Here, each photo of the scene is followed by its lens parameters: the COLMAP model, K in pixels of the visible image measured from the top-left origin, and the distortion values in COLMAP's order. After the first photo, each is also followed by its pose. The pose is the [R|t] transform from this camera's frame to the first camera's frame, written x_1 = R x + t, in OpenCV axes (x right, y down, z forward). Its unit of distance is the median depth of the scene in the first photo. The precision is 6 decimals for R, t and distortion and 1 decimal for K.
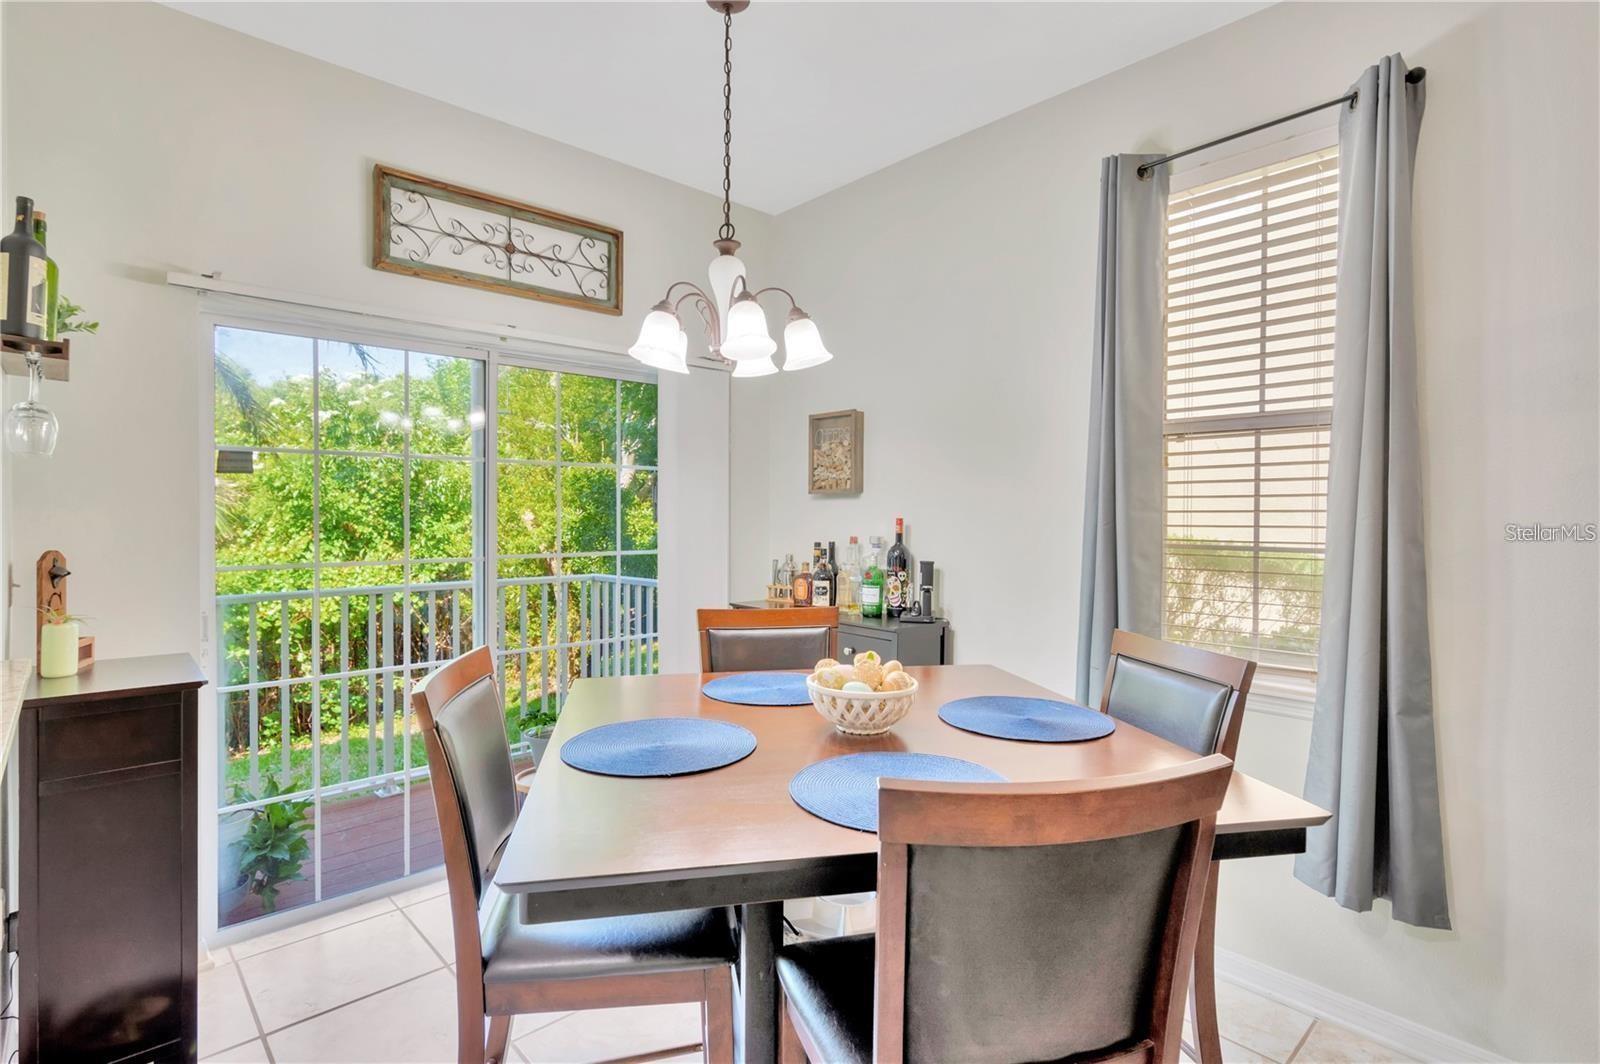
lens RADIAL K [[788.2, 0, 802.7], [0, 788.2, 519.0], [0, 0, 1]] dist [0.002365, 0.000611]
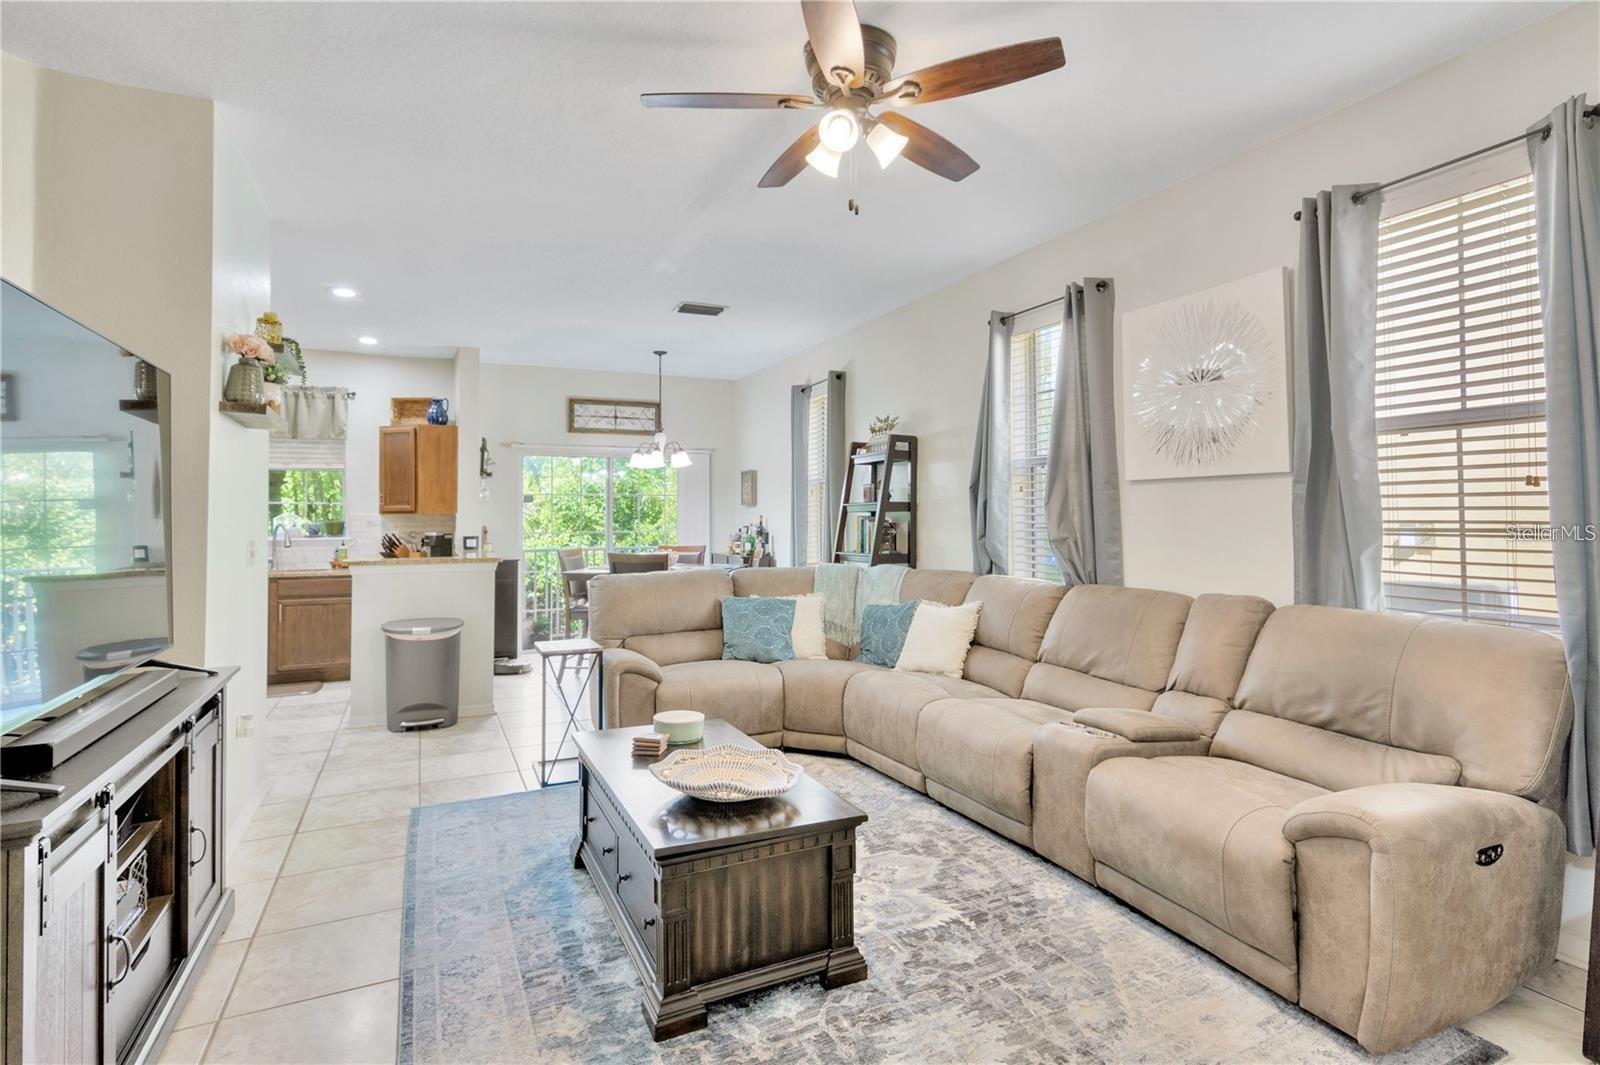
lens RADIAL K [[798.2, 0, 811.0], [0, 798.2, 499.7], [0, 0, 1]] dist [0.001241, 0.000278]
pose [[0.956923, -0.016727, -0.289860, 0.360920], [0.007346, 0.999414, -0.033423, 0.012858], [0.290249, 0.029854, 0.956485, -0.483761]]
